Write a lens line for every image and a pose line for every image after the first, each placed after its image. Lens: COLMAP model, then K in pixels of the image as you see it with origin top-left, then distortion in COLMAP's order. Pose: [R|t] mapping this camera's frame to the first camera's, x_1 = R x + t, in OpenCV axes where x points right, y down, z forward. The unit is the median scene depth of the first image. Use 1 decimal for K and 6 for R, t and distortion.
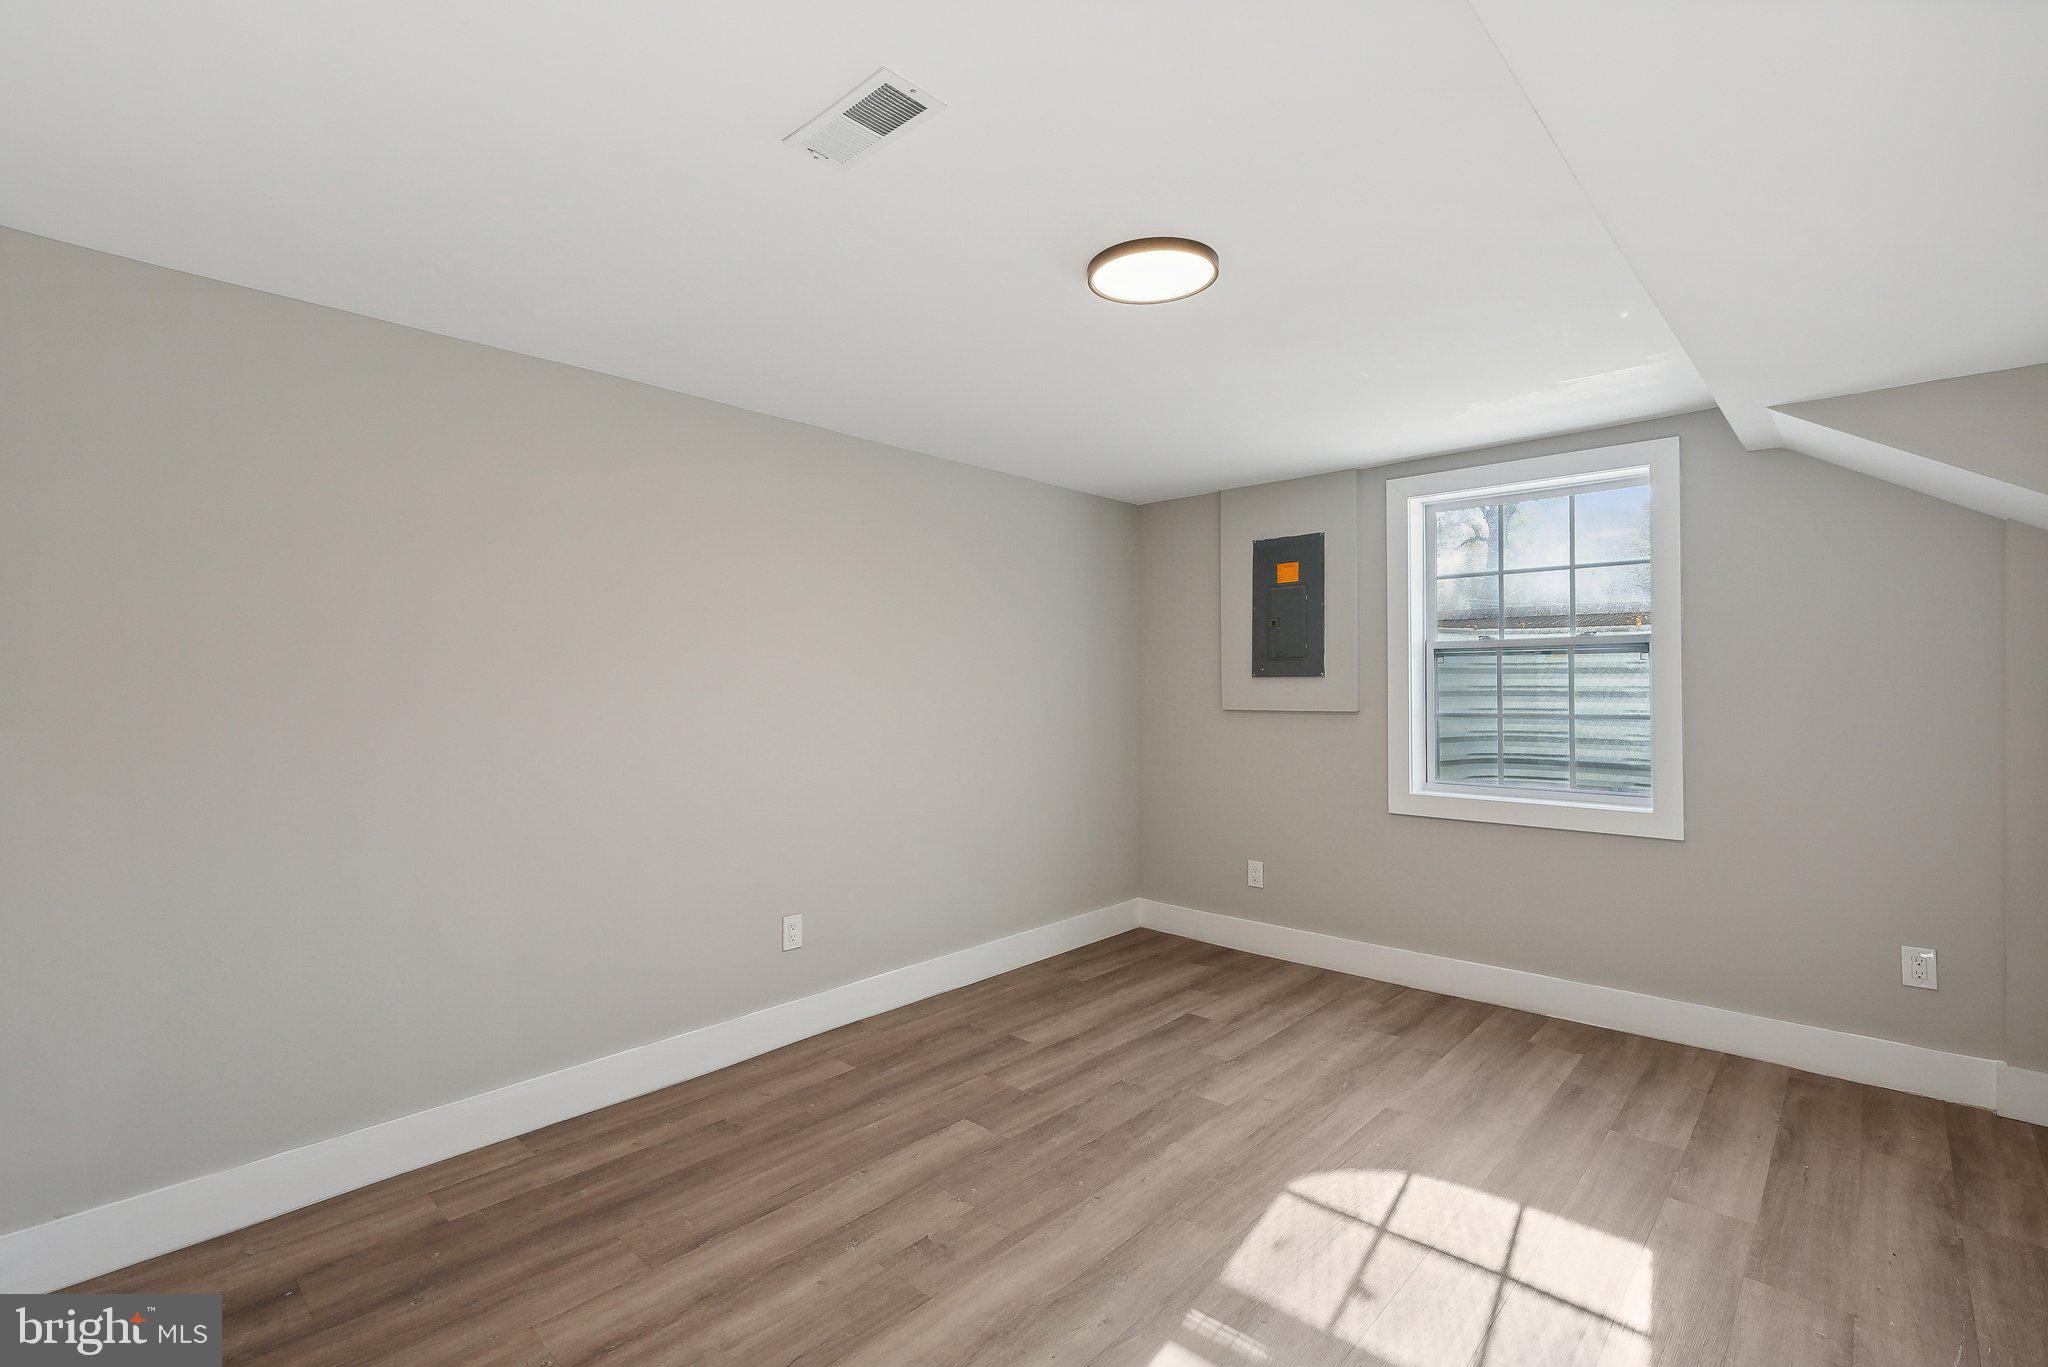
lens RADIAL K [[898.4, 0, 1043.4], [0, 898.4, 684.4], [0, 0, 1]] dist [0.002819, 0.000239]
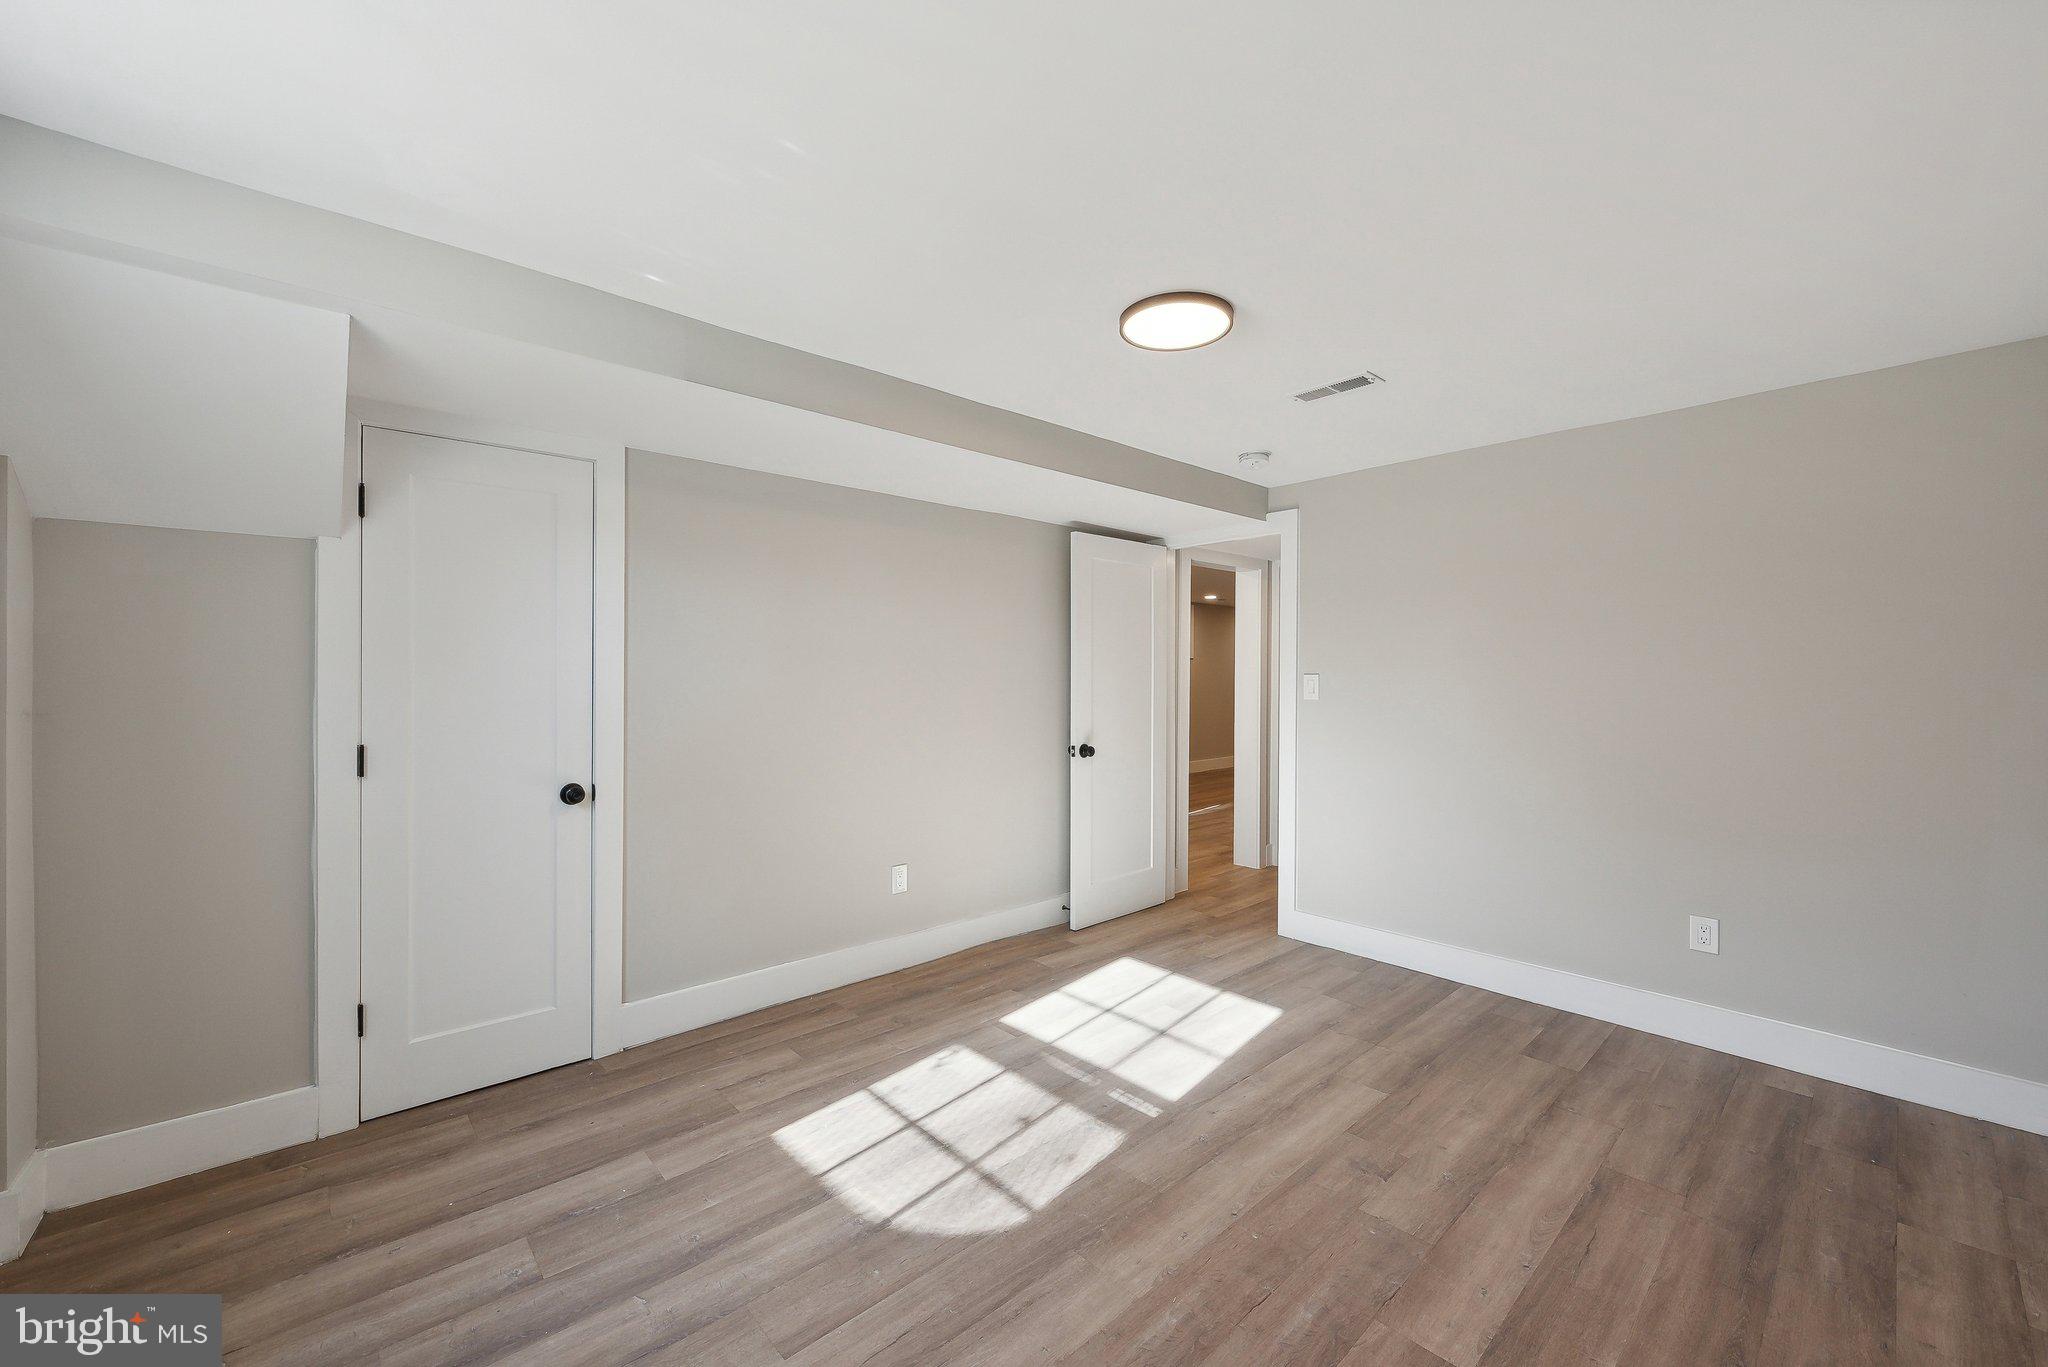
lens RADIAL K [[817.4, 0, 1017.3], [0, 817.4, 679.0], [0, 0, 1]] dist [-0.001206, -0.000460]
pose [[-0.993967, -0.000611, 0.109681, 0.178015], [-0.000559, 1.000000, 0.000506, -0.001335], [-0.109681, 0.000441, -0.993967, 1.733293]]
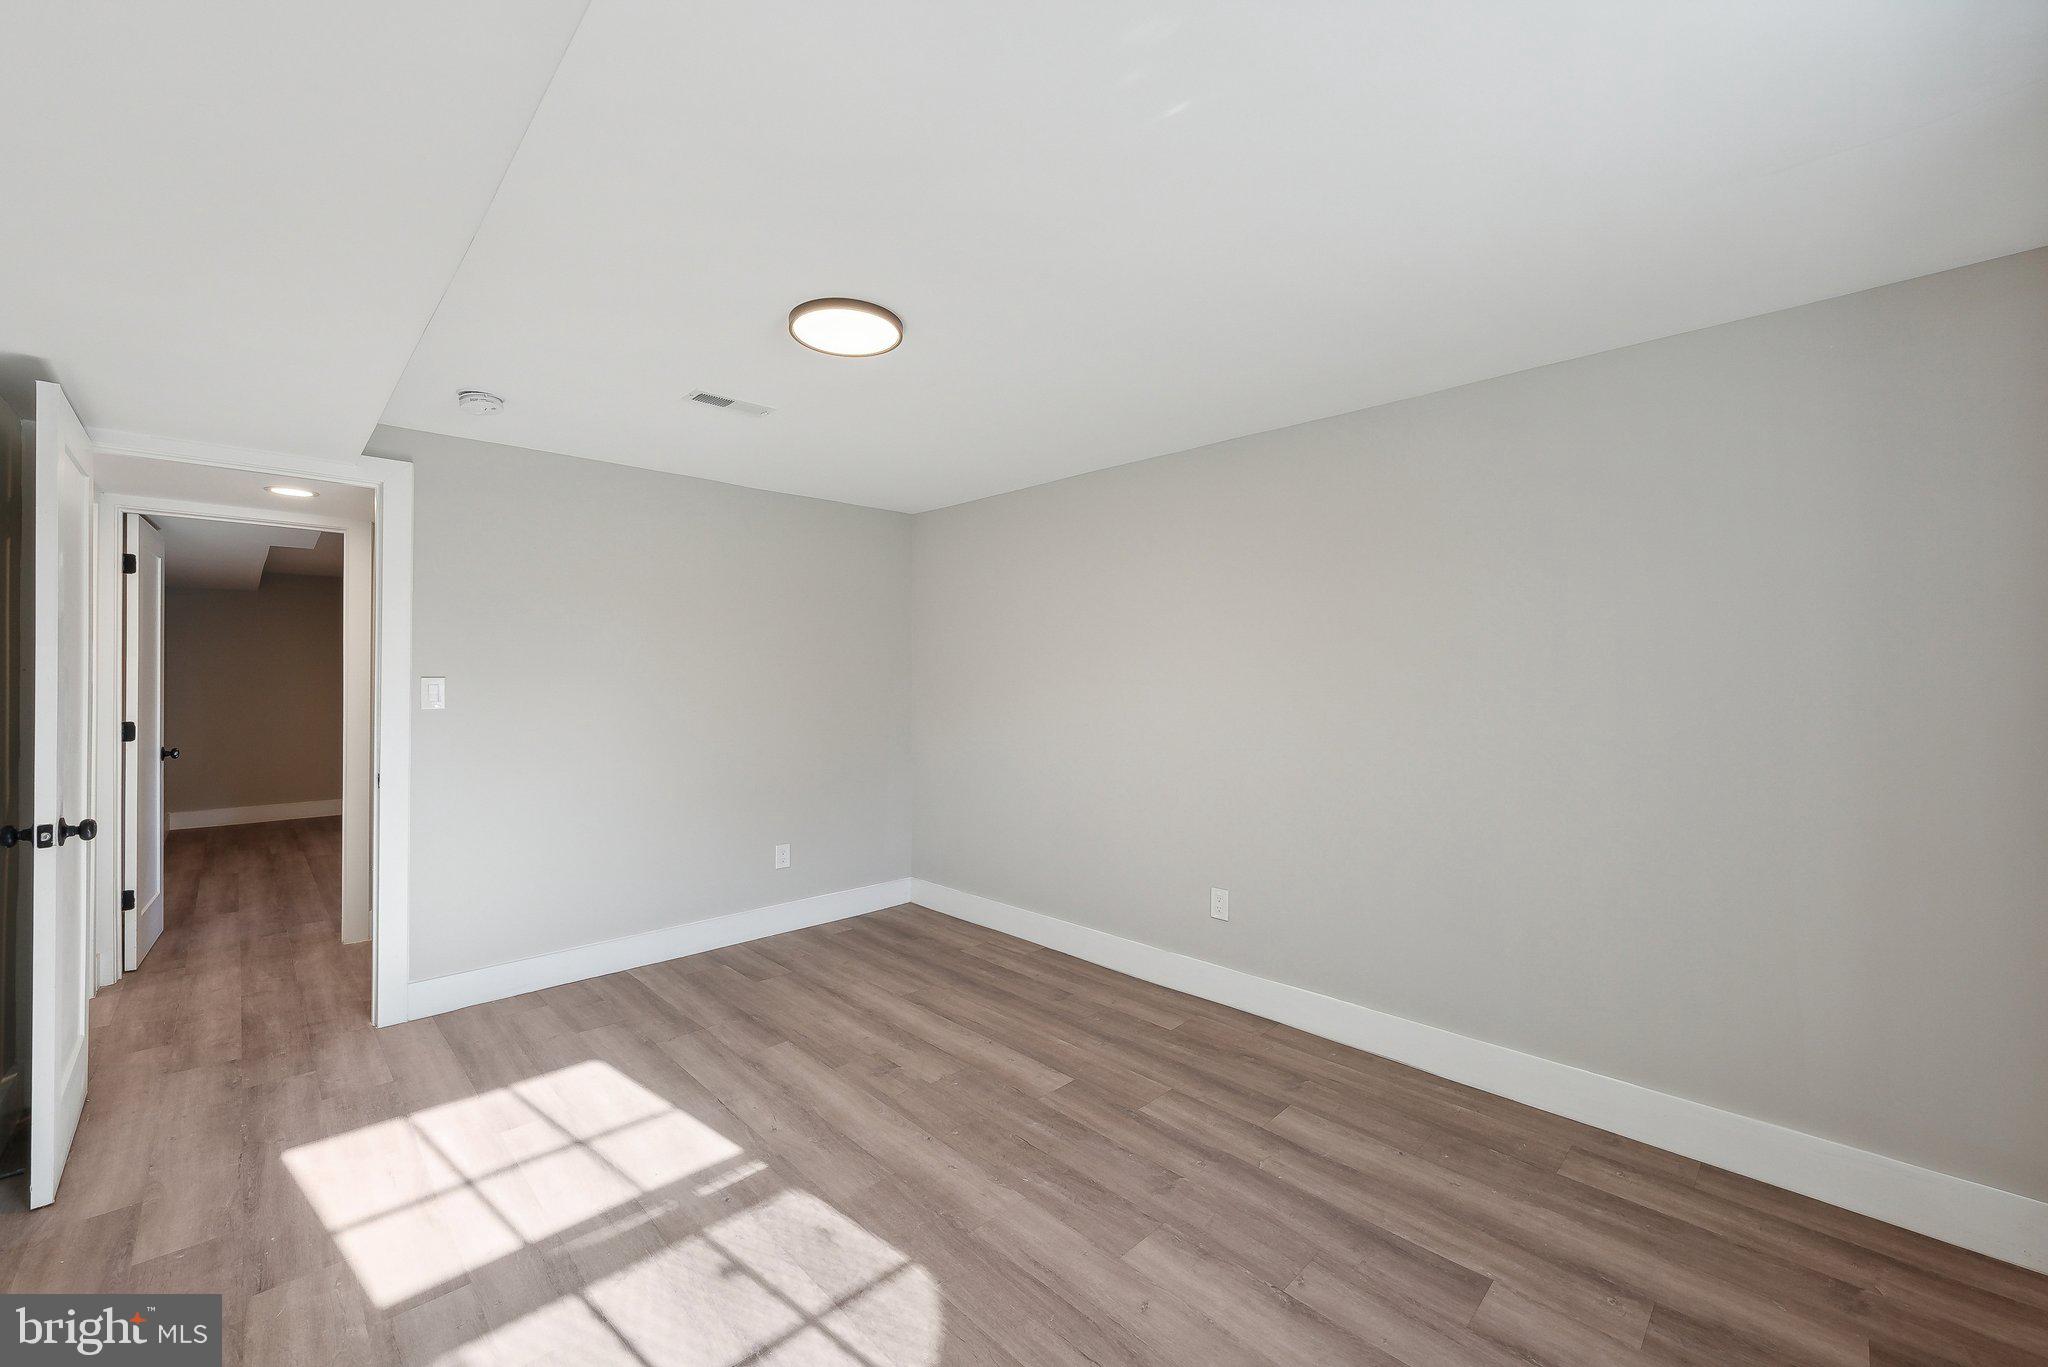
lens RADIAL K [[817.4, 0, 1017.3], [0, 817.4, 679.0], [0, 0, 1]] dist [-0.001206, -0.000460]
pose [[-0.063344, 0.003312, -0.997986, 0.985491], [0.003584, 0.999989, 0.003092, -0.008961], [0.997985, -0.003381, -0.063355, 1.078589]]
